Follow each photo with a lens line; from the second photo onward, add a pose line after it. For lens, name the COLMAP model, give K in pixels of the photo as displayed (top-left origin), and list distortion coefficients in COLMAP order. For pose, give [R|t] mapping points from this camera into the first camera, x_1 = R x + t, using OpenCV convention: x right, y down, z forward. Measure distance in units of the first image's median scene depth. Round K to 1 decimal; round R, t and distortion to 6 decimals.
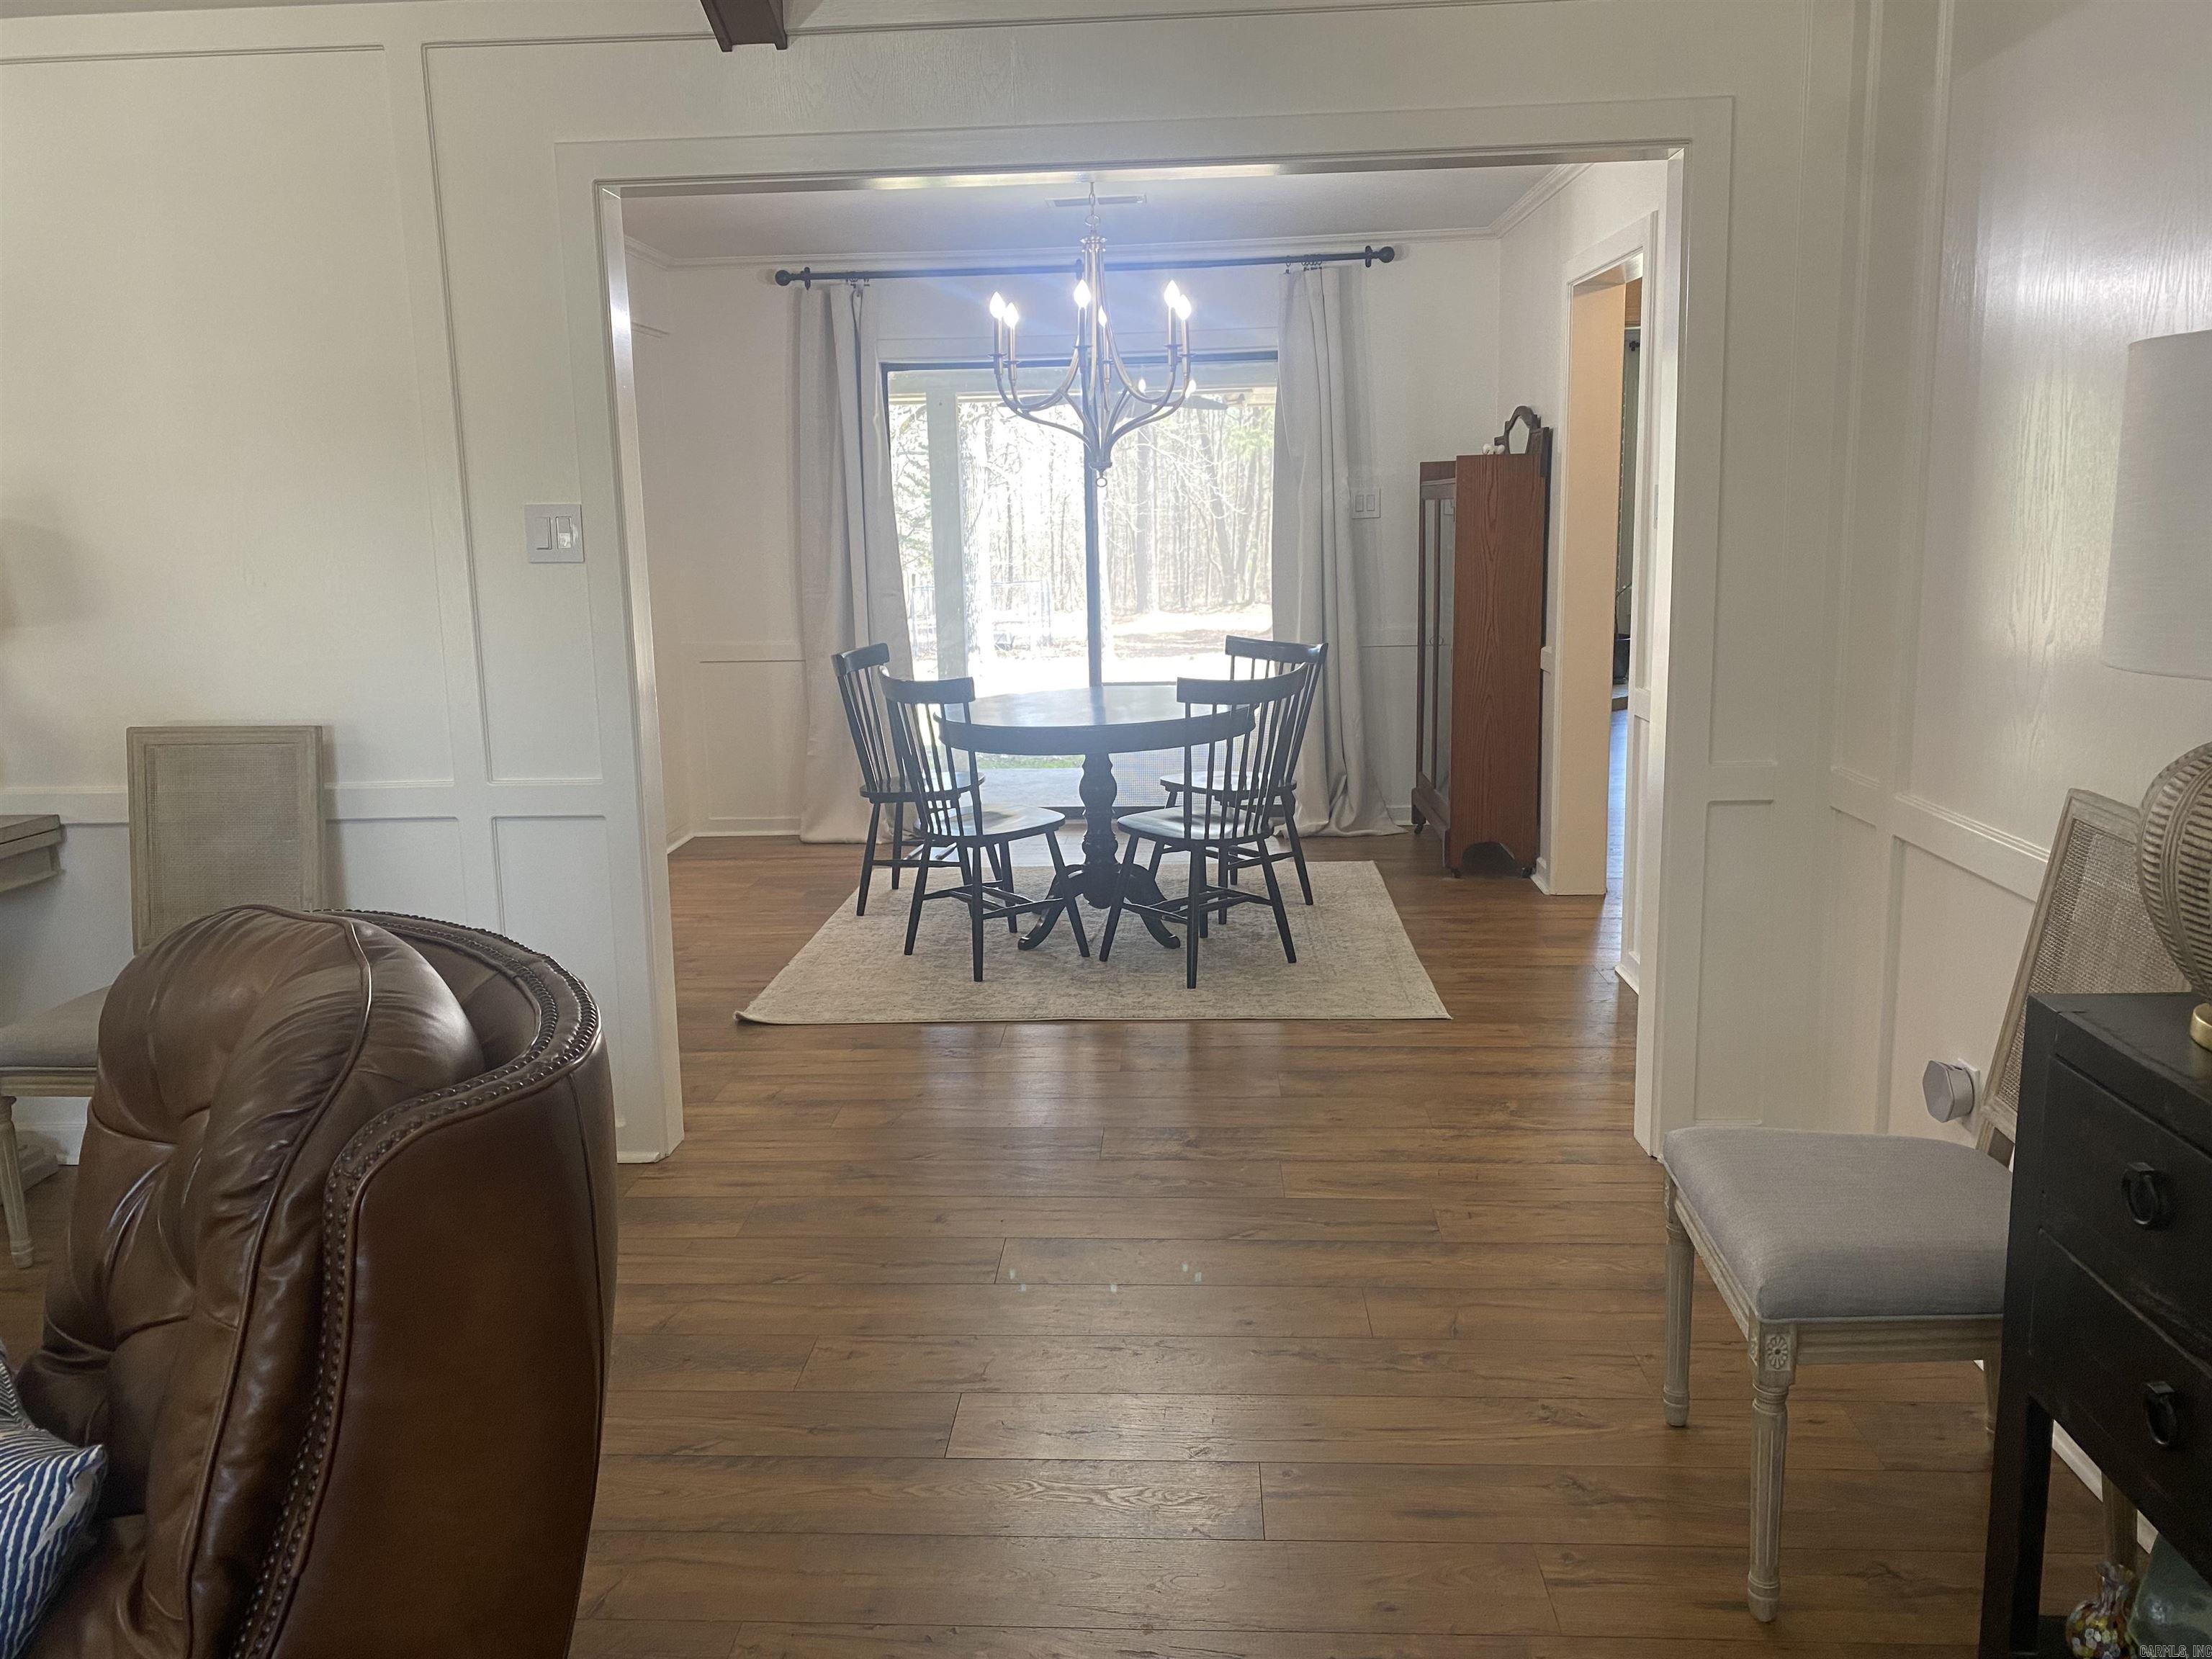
lens RADIAL K [[1687.5, 0, 1106.0], [0, 1687.5, 829.5], [0, 0, 1]] dist [-0.004310, -0.007734]
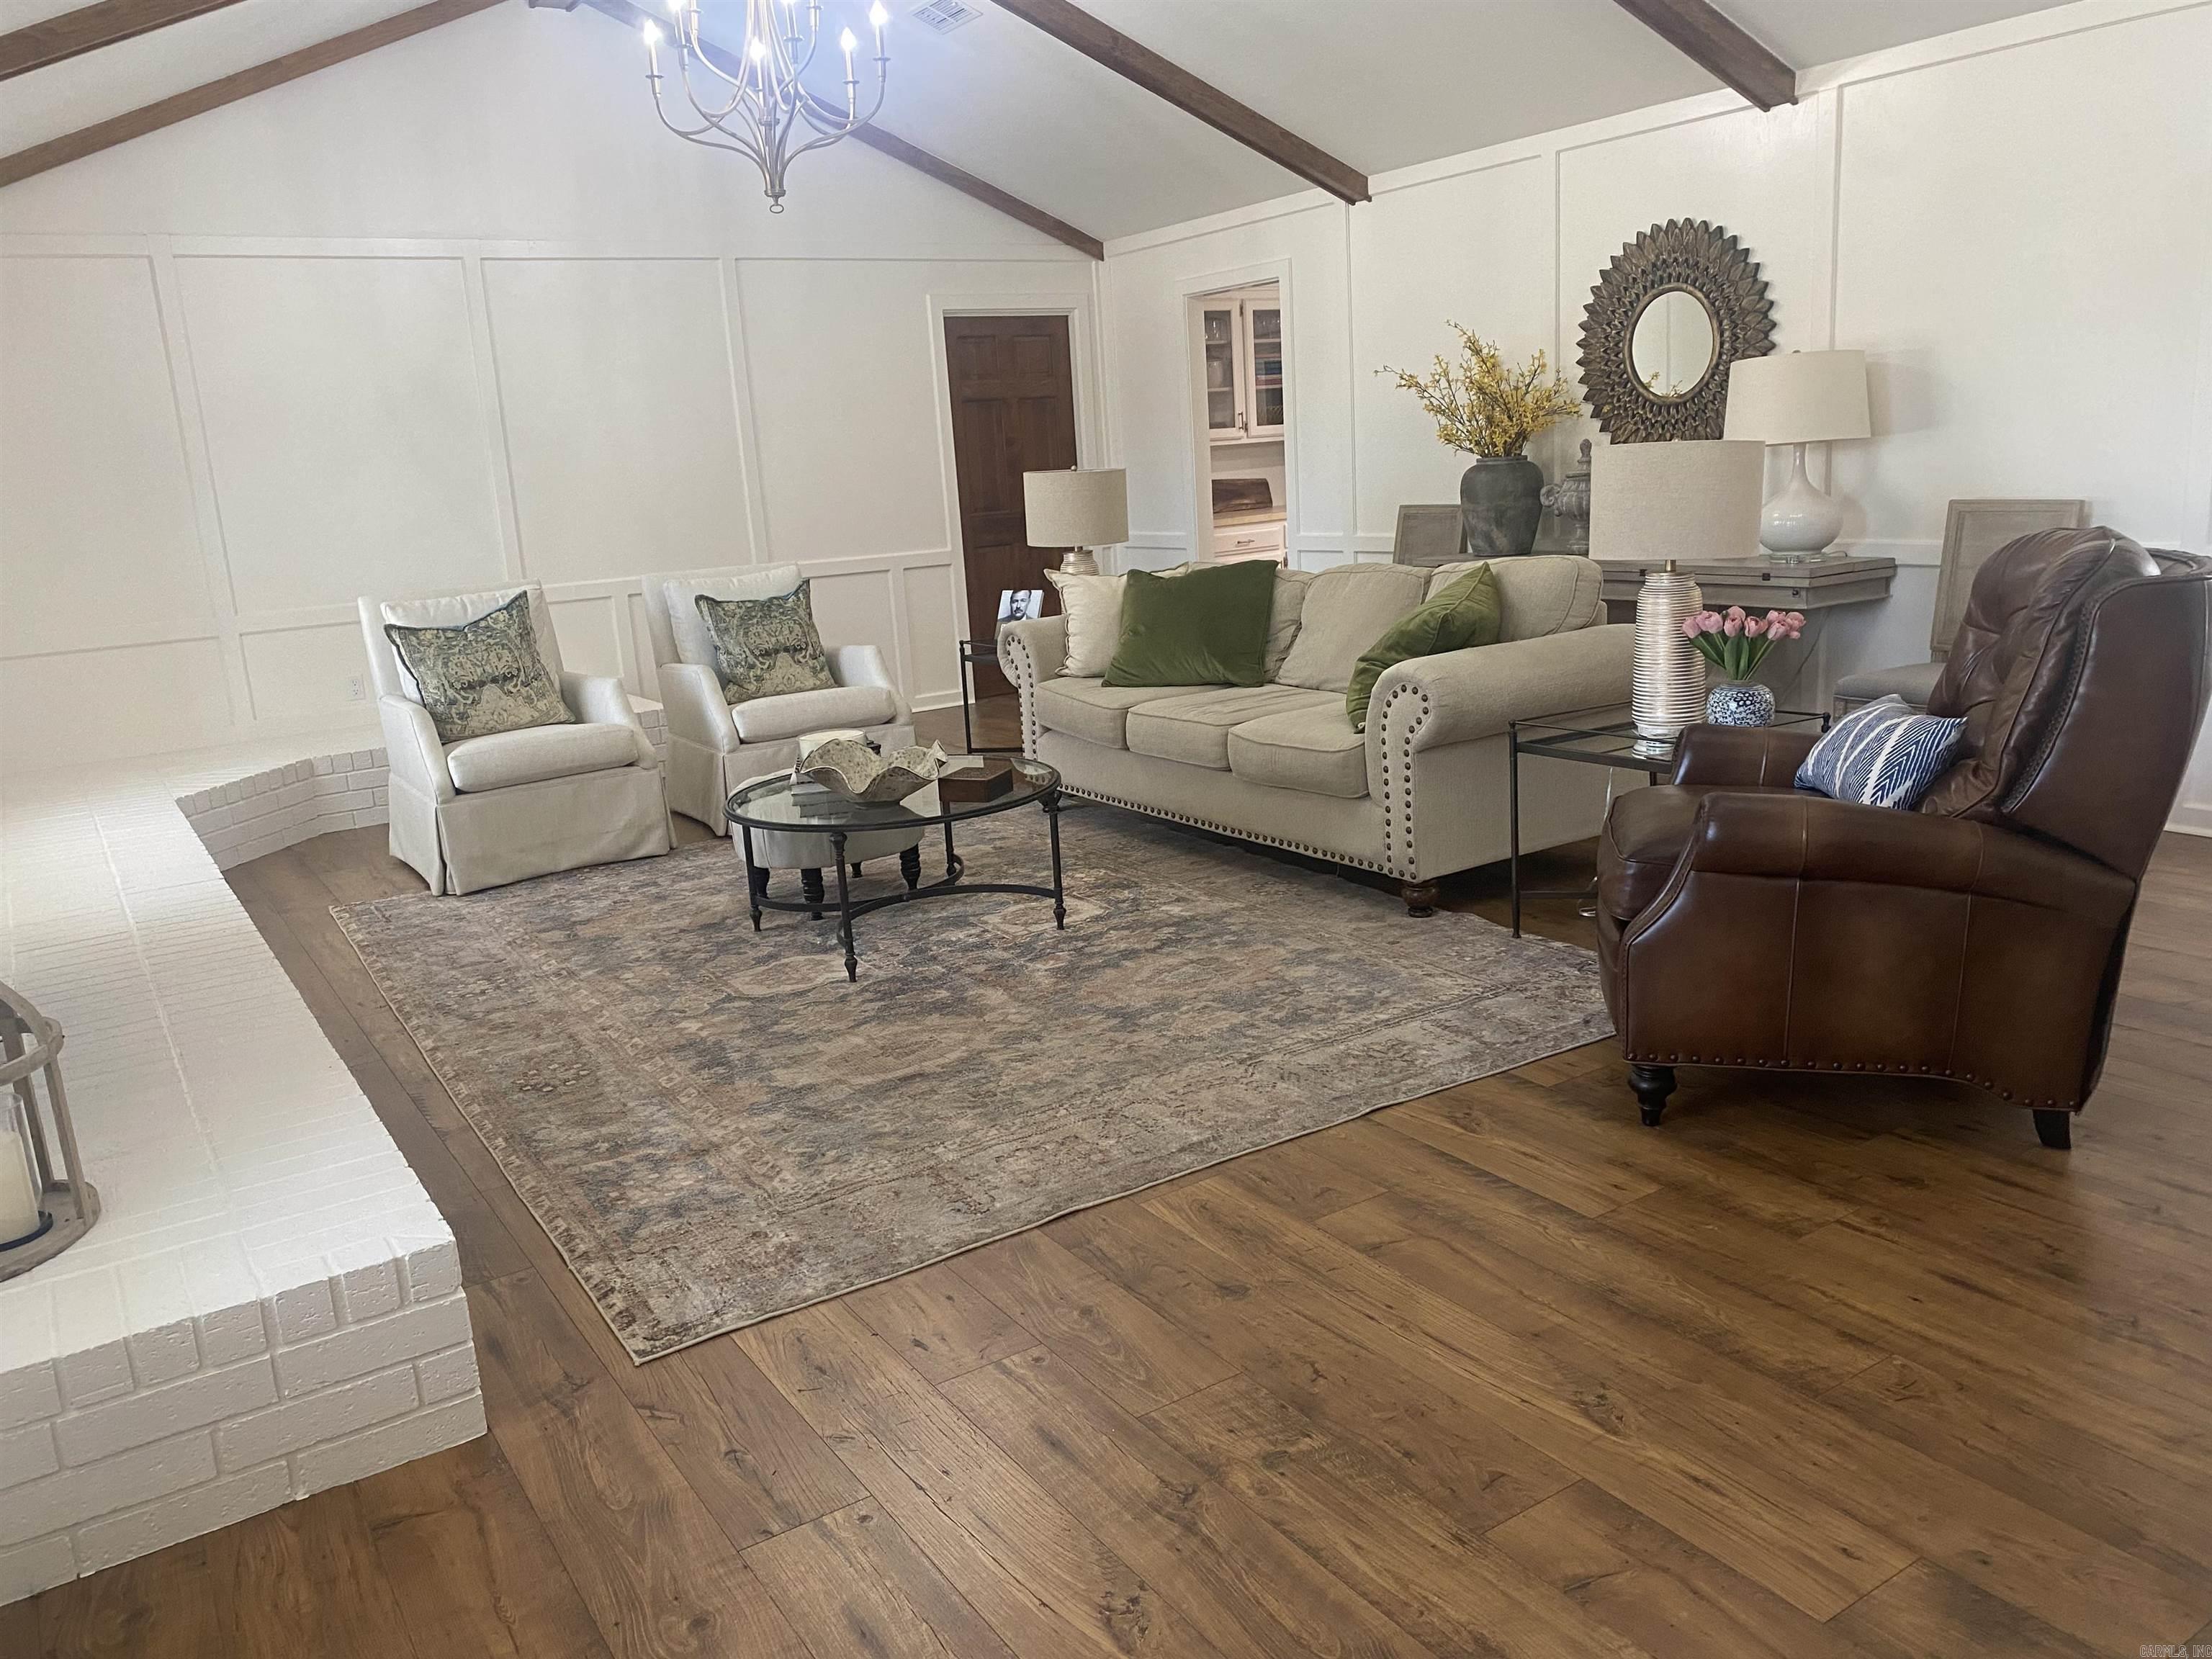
lens RADIAL K [[1687.5, 0, 1106.0], [0, 1687.5, 829.5], [0, 0, 1]] dist [-0.004310, -0.007734]
pose [[0.586561, 0.167310, -0.792435, 0.685098], [-0.103380, 0.985893, 0.131634, 0.343992], [0.803280, 0.004711, 0.595583, -1.569892]]
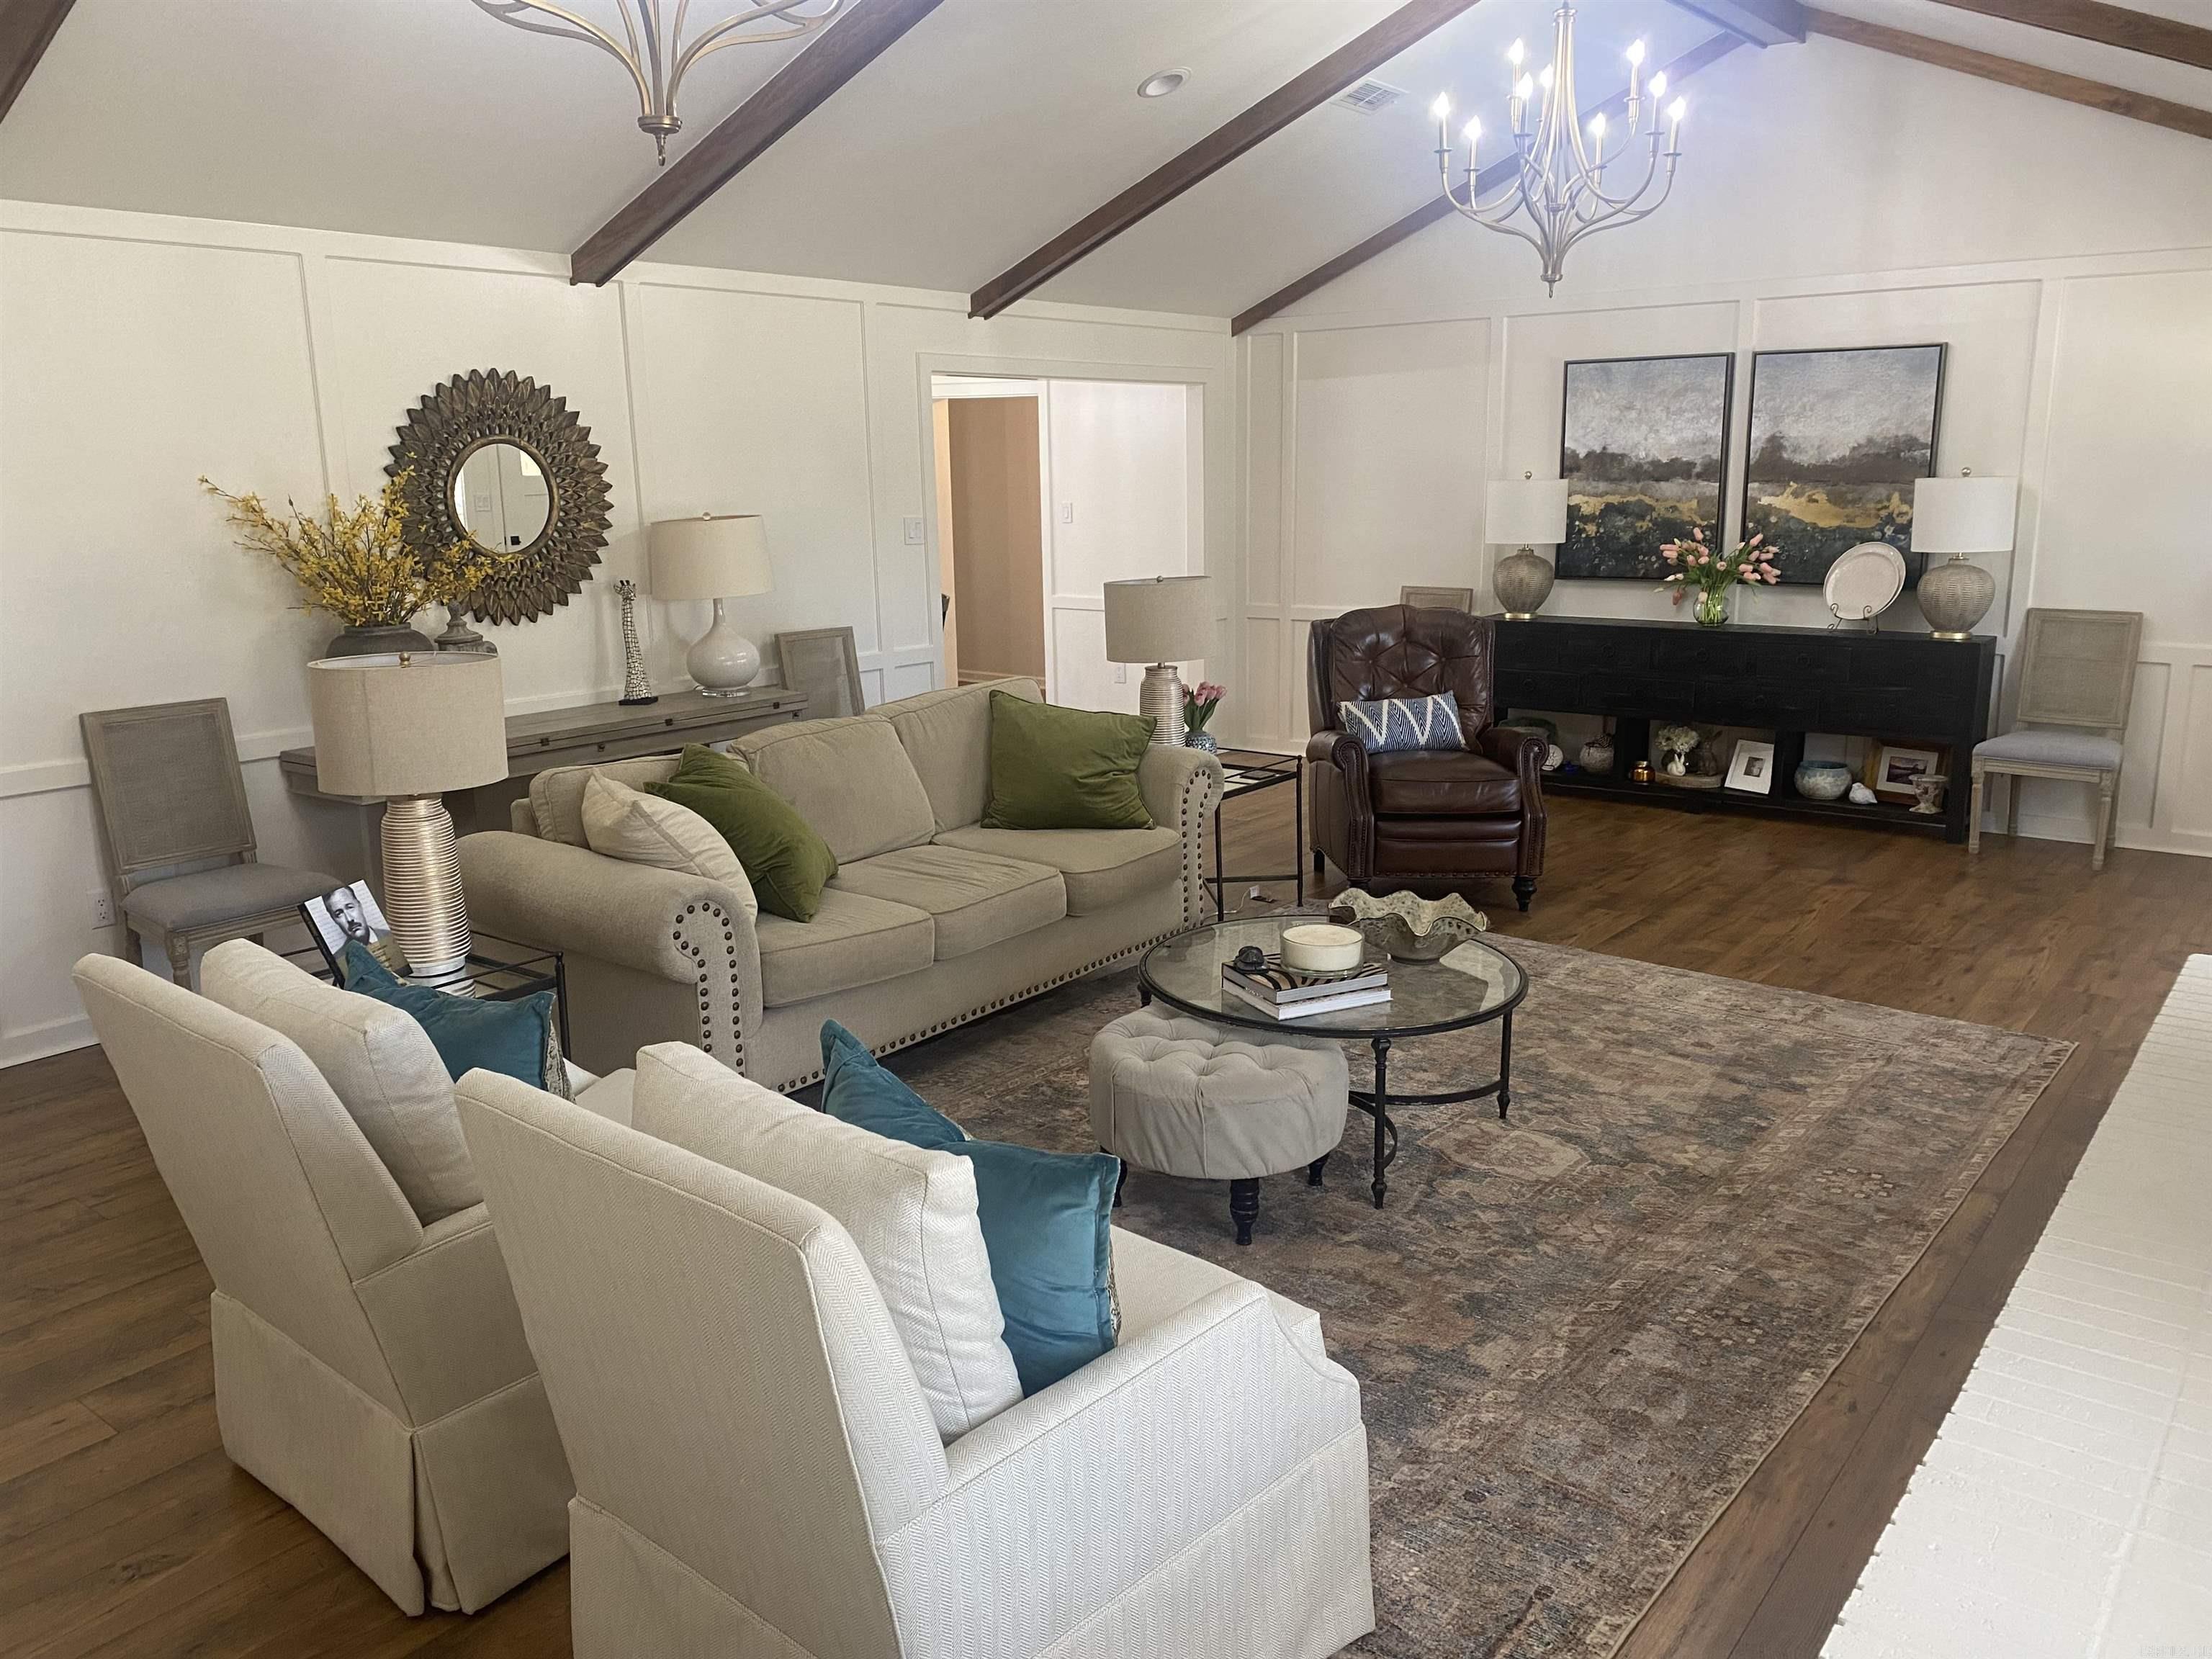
lens RADIAL K [[1613.4, 0, 1106.0], [0, 1613.4, 829.5], [0, 0, 1]] dist [-0.002825, -0.002346]
pose [[0.589463, -0.165450, 0.790671, -6.492541], [0.154501, 0.983822, 0.090684, 0.145172], [-0.792883, 0.068705, 0.605489, -1.229633]]
